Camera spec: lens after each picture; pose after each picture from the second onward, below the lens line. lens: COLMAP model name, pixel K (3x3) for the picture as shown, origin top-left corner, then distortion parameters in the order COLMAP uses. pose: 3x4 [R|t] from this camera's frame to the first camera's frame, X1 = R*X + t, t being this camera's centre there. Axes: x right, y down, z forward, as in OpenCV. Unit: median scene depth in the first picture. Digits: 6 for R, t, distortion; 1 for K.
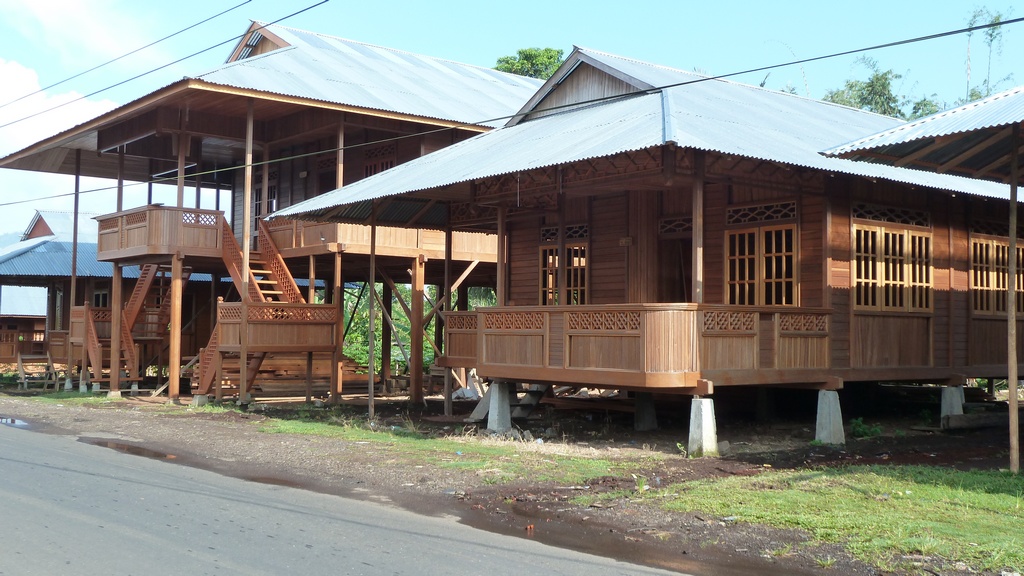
lens RADIAL K [[1134.8, 0, 512.0], [0, 1134.8, 288.0], [0, 0, 1]] dist [-0.083738, -0.007636]
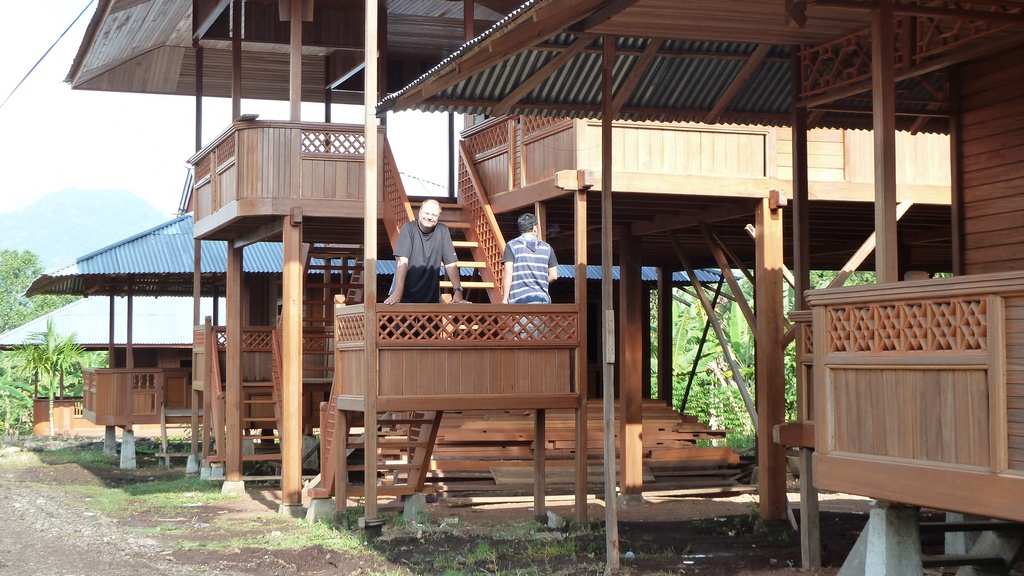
lens RADIAL K [[1603.9, 0, 510.5], [0, 1603.9, 254.5], [0, 0, 1]] dist [-0.036339, 0.092100]
pose [[0.941423, -0.037064, -0.335186, 0.035496], [0.027876, 0.999093, -0.032185, 0.013907], [0.336075, 0.020956, 0.941602, 0.369227]]
